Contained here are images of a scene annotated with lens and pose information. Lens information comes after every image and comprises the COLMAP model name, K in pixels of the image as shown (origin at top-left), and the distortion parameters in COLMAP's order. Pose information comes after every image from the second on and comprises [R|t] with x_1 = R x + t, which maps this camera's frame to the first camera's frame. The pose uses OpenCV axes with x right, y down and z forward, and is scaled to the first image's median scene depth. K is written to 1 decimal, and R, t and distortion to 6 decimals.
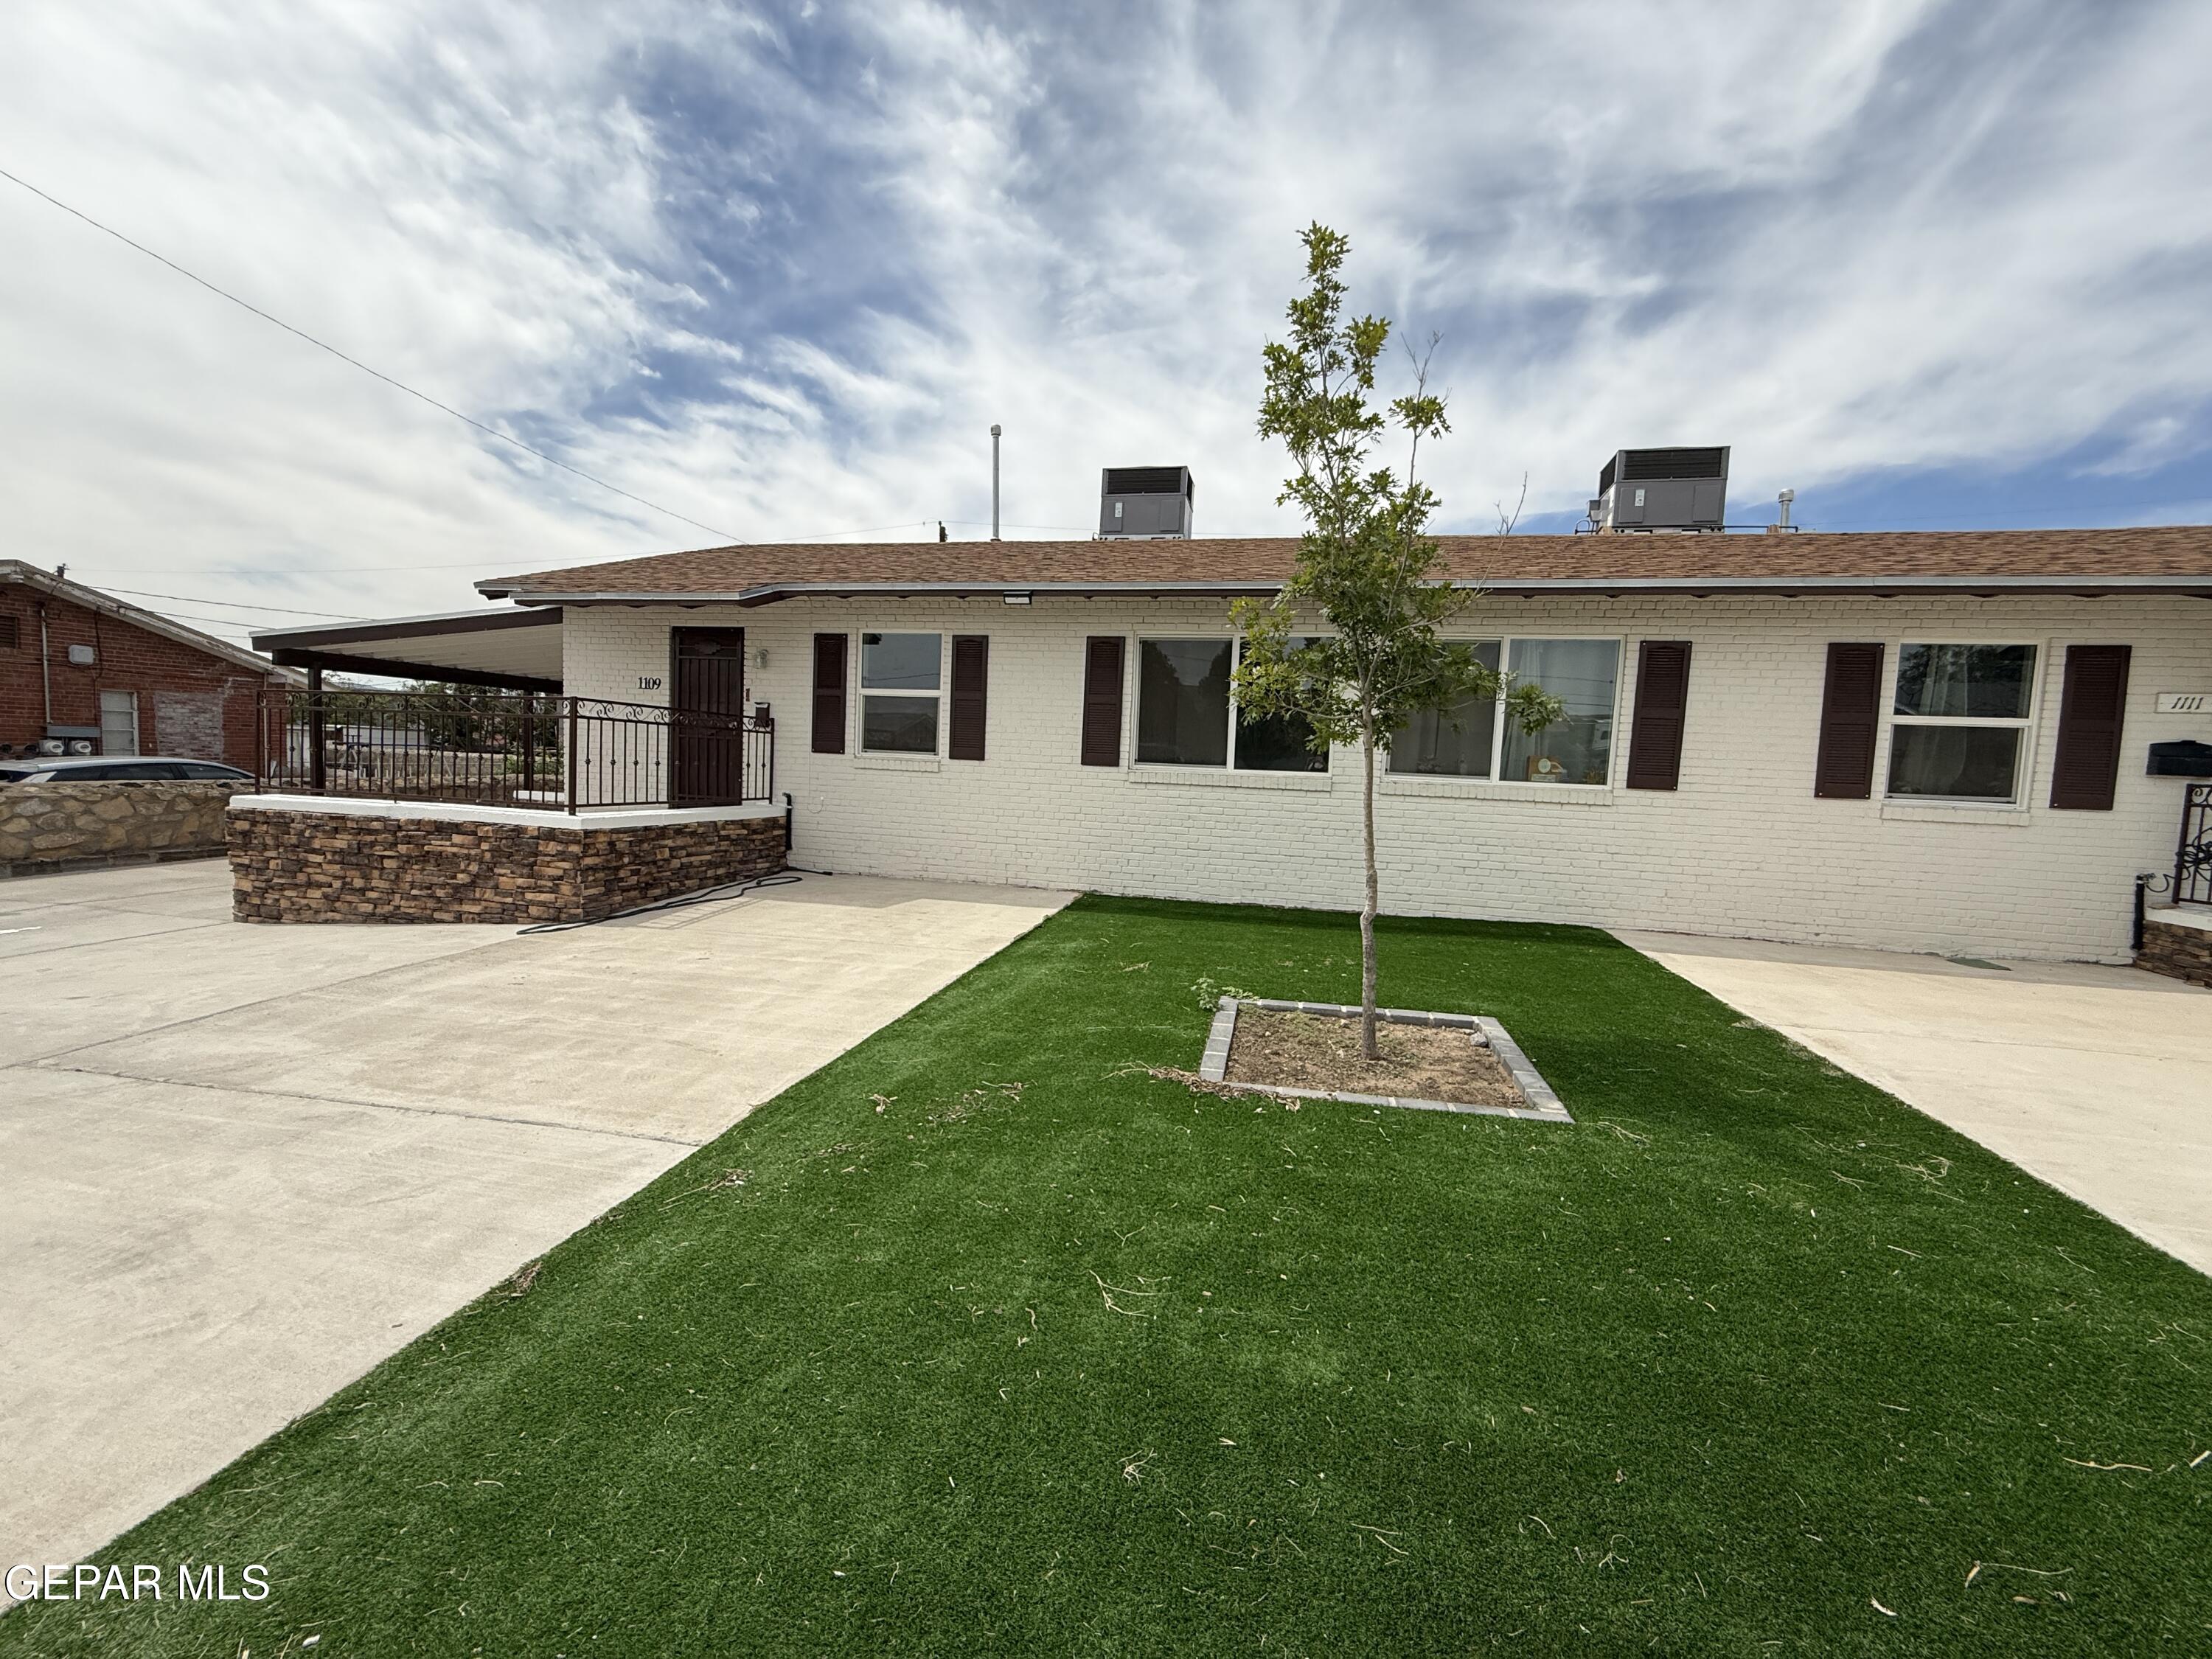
lens RADIAL K [[887.3, 0, 1098.3], [0, 887.3, 828.0], [0, 0, 1]] dist [0.001003, 0.000316]
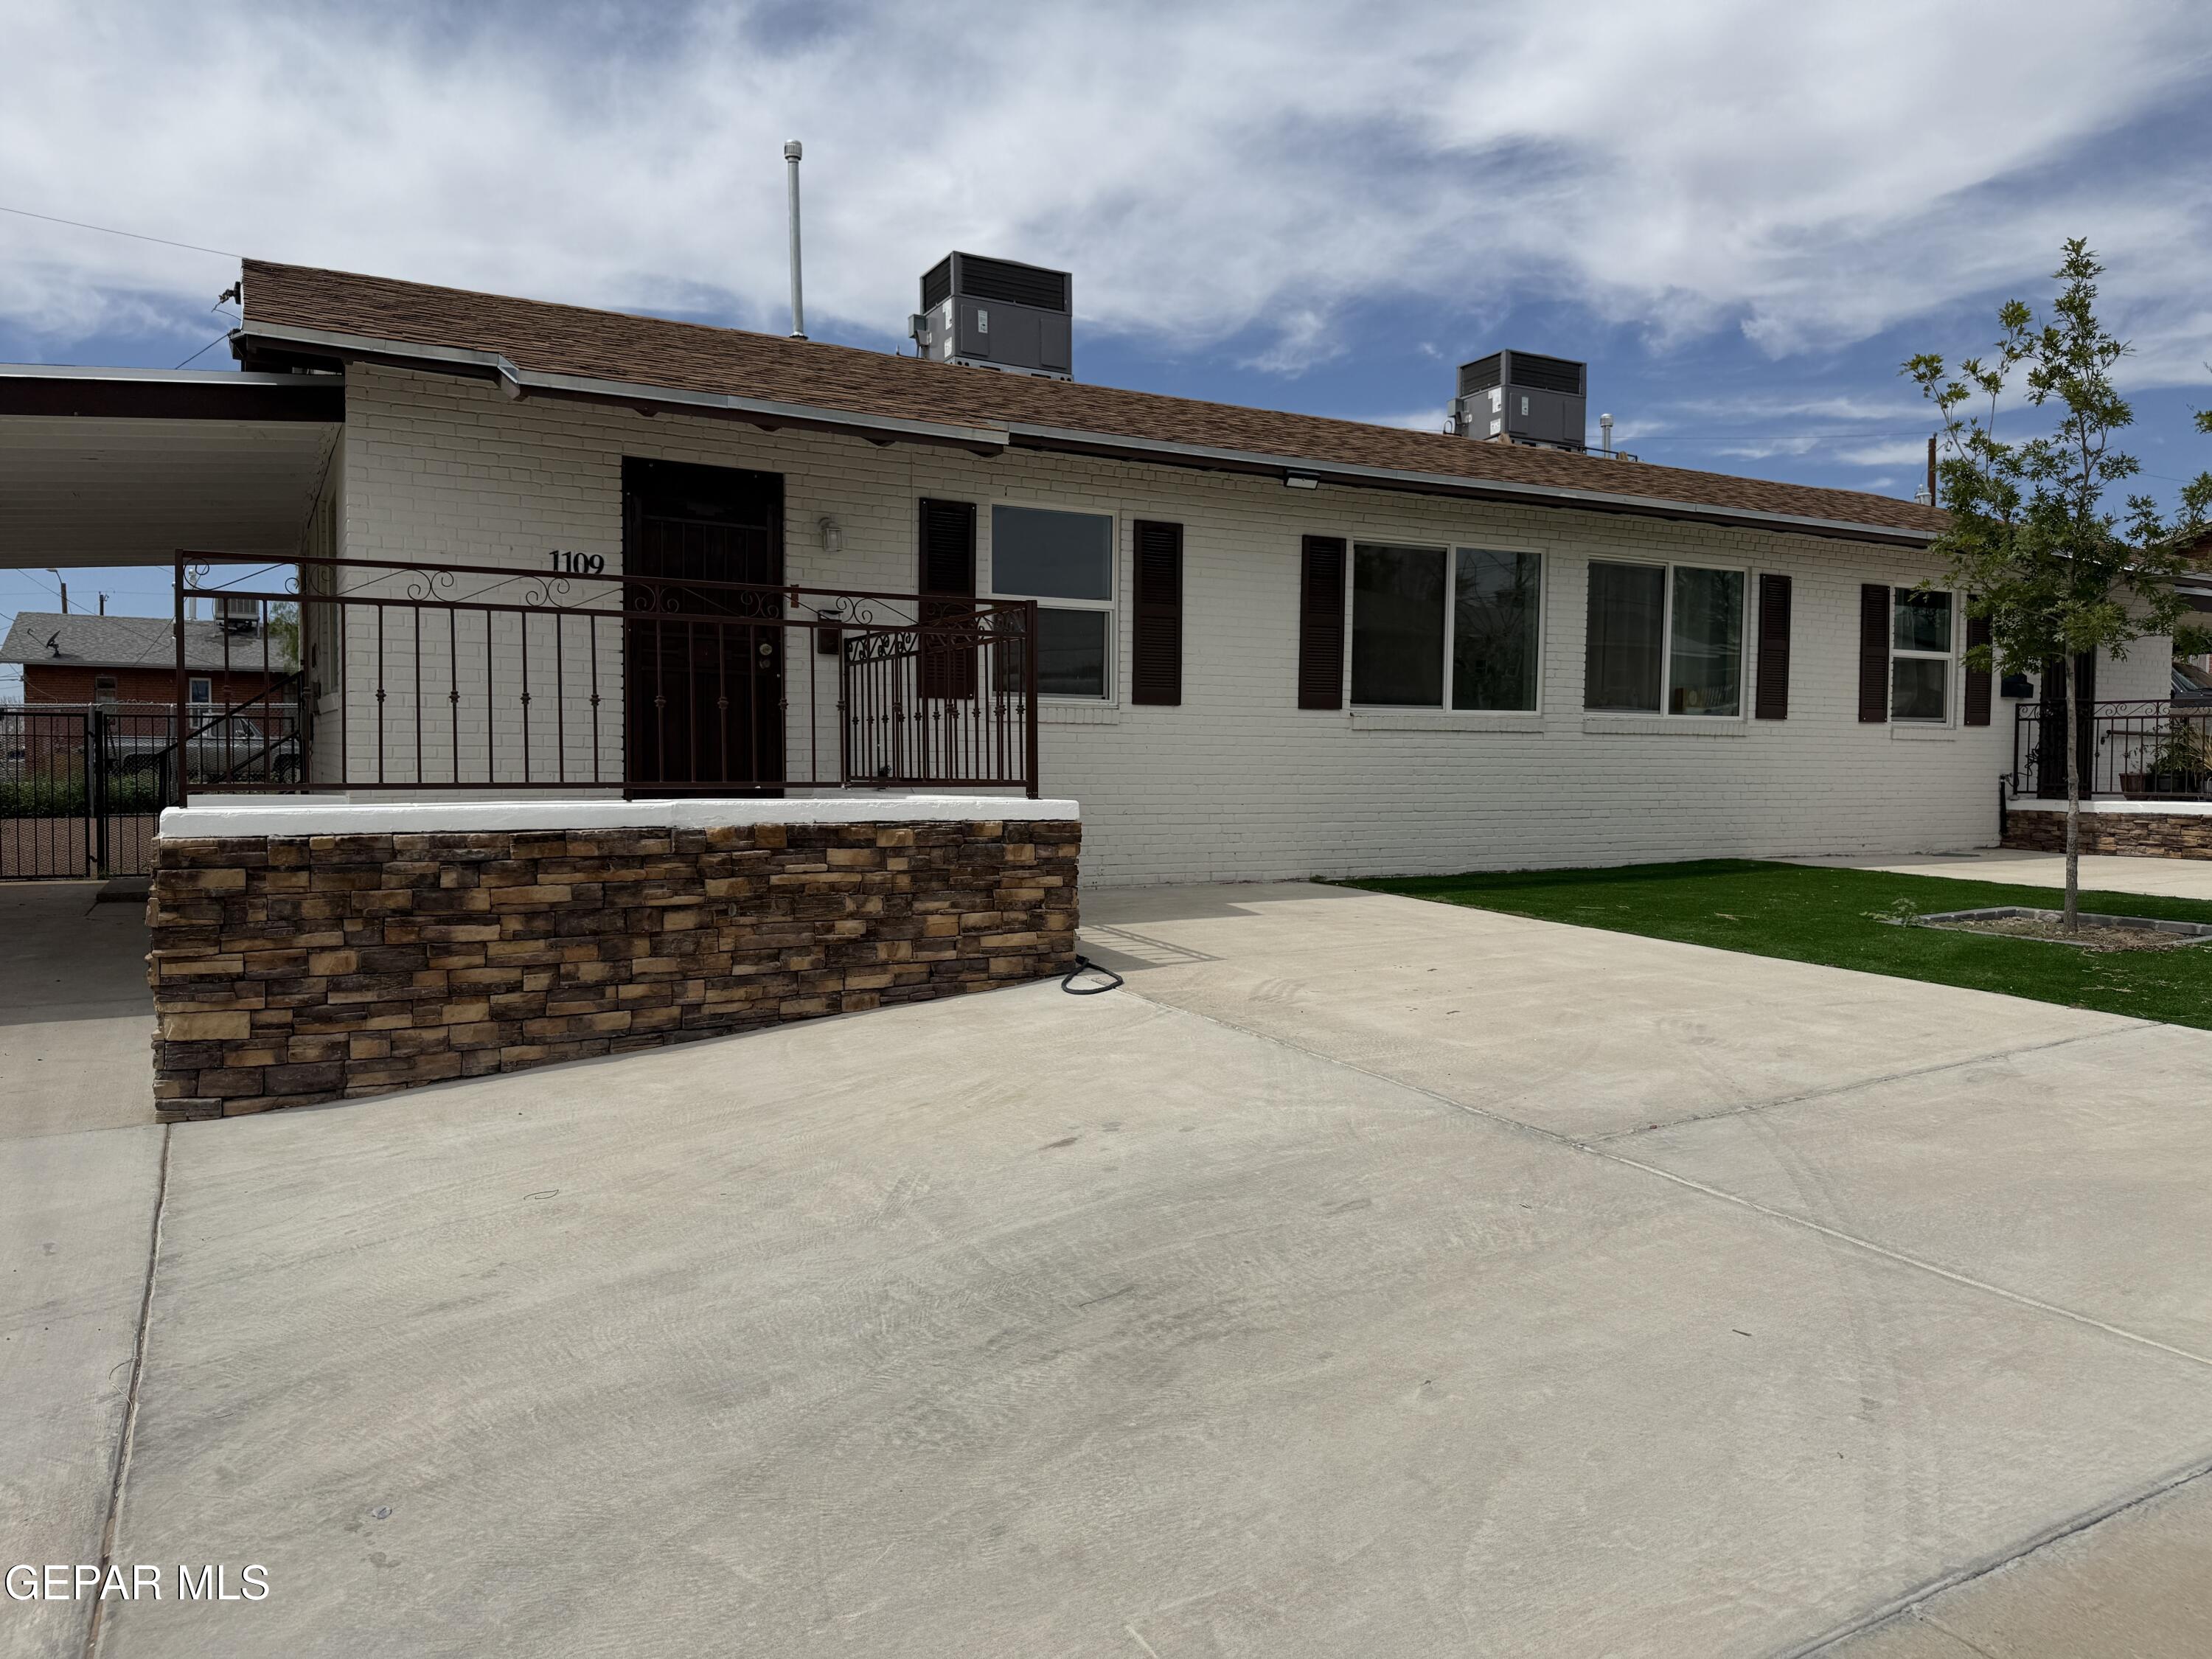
lens RADIAL K [[1539.0, 0, 1169.9], [0, 1539.0, 828.1], [0, 0, 1]] dist [0.109095, -0.154368]
pose [[0.724904, -0.069871, 0.685298, -1.515131], [0.075161, 0.996926, 0.022139, -0.013257], [-0.684738, 0.035459, 0.727927, 0.222764]]
